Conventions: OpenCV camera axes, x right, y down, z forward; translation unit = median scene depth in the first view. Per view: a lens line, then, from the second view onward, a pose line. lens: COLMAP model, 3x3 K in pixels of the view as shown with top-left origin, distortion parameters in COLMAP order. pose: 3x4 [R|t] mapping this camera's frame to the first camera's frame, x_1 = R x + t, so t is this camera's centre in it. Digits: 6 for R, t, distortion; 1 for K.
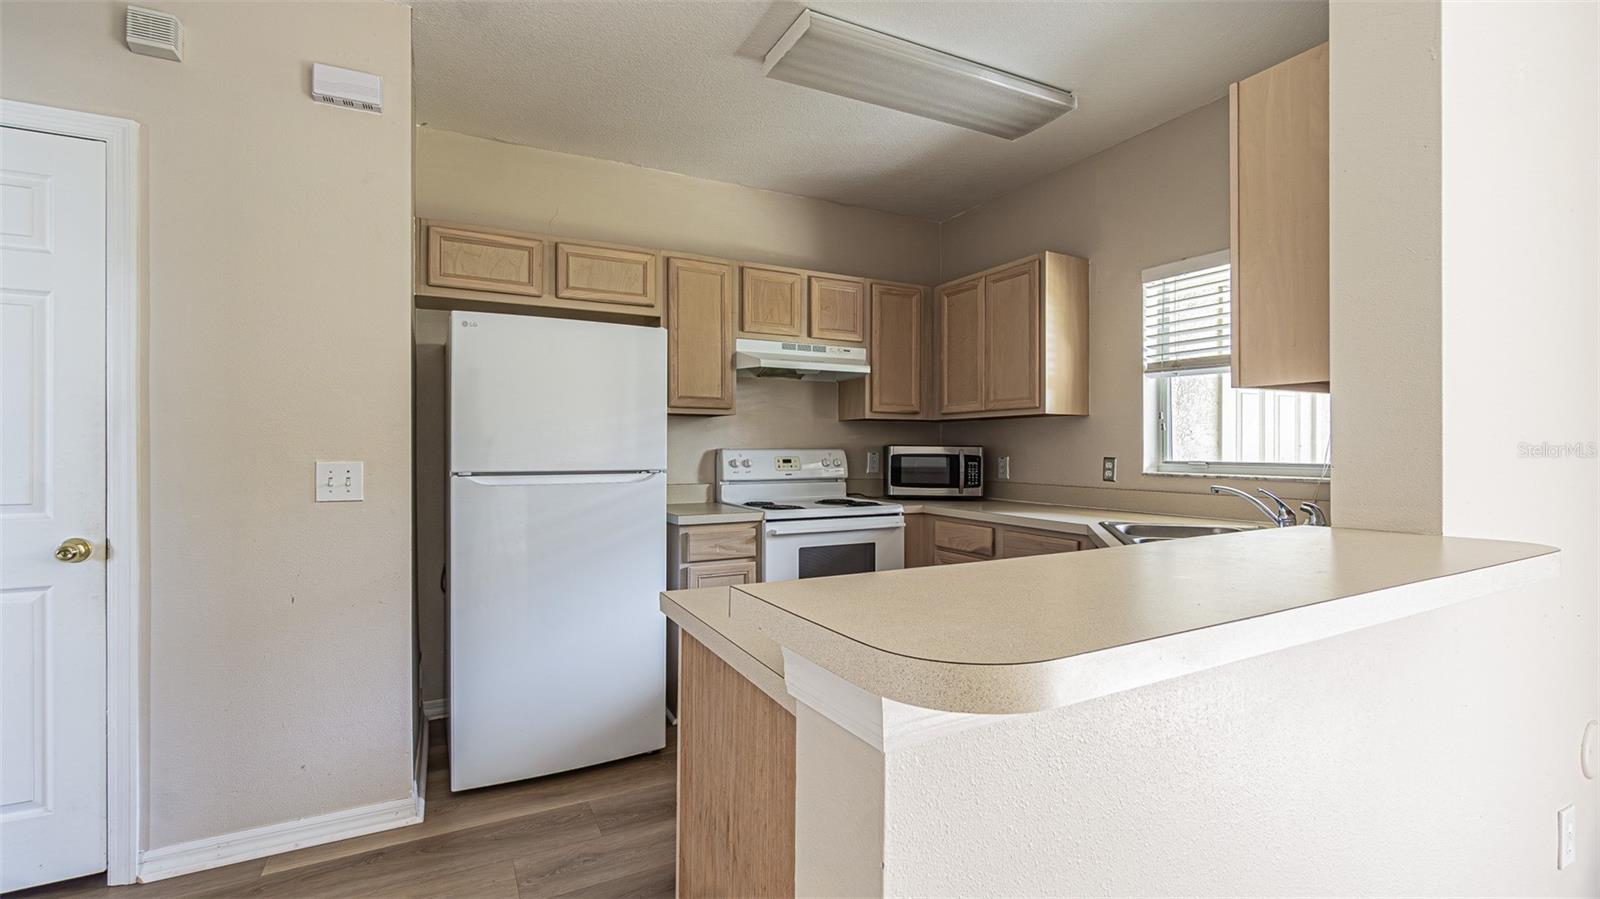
lens RADIAL K [[694.6, 0, 800.1], [0, 694.6, 456.9], [0, 0, 1]] dist [-0.004489, -0.000562]
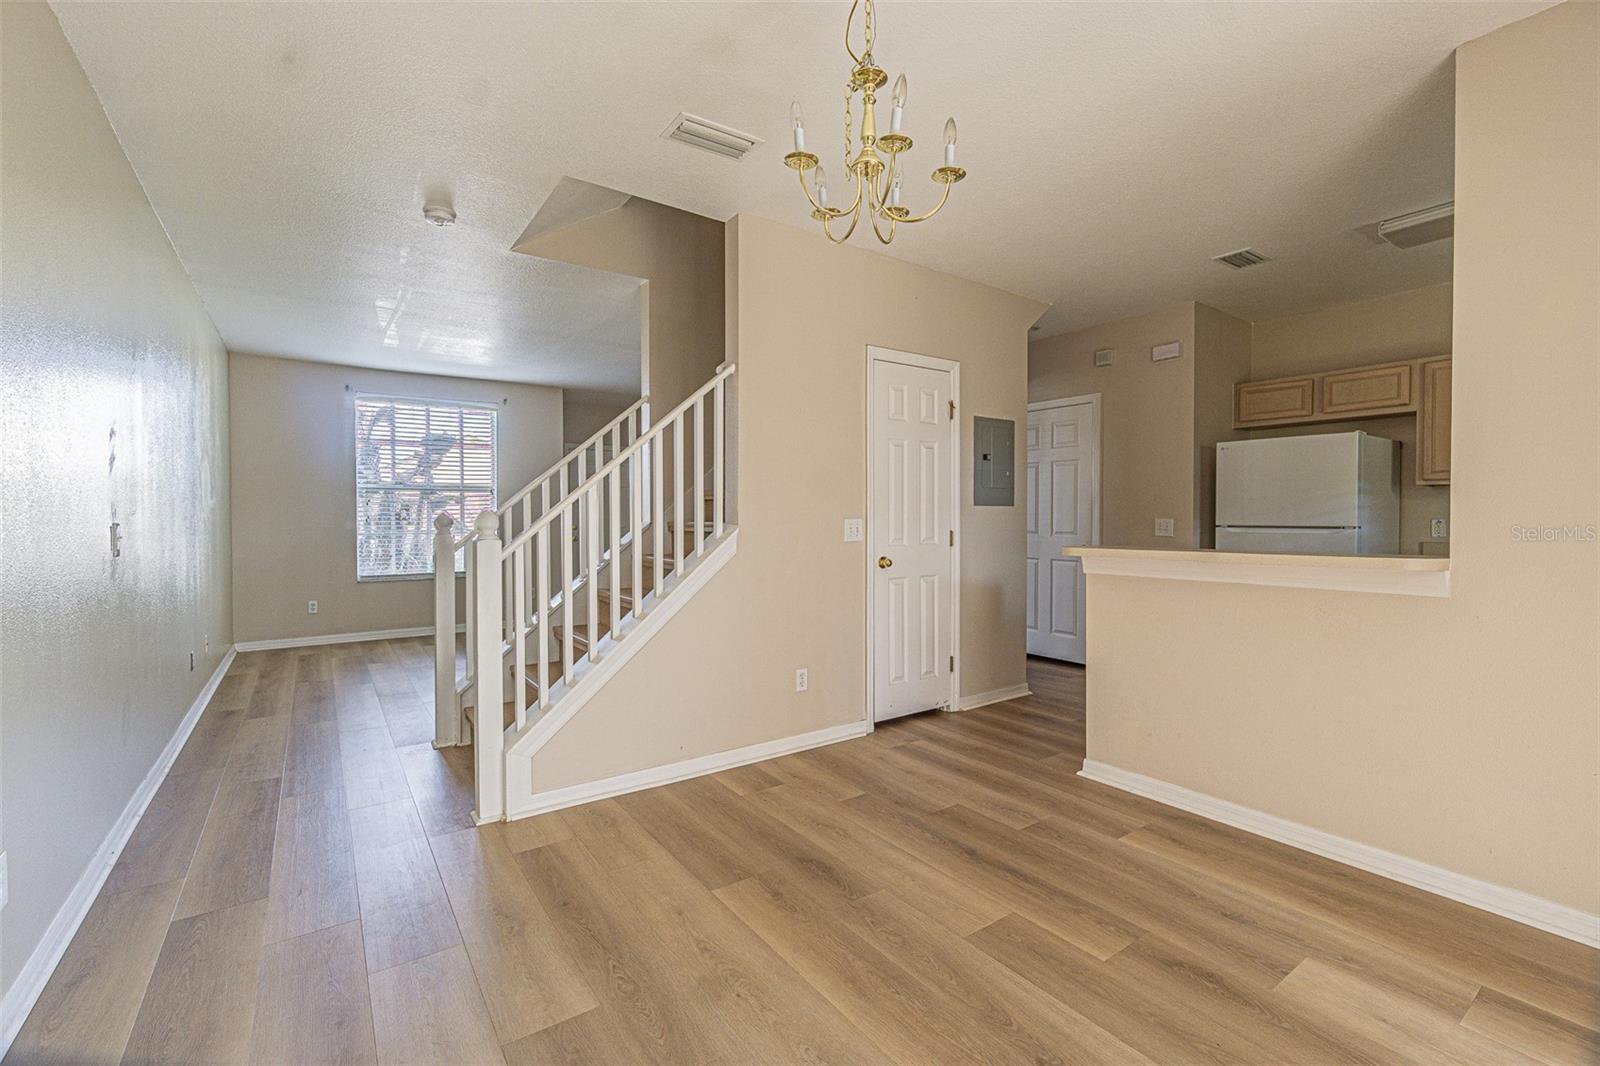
lens RADIAL K [[693.3, 0, 797.7], [0, 693.3, 525.8], [0, 0, 1]] dist [0.000168, 0.000002]
pose [[0.124622, 0.016007, -0.992075, 0.920189], [-0.012528, 0.999816, 0.014558, 0.007323], [0.992125, 0.010615, 0.124799, -0.294491]]
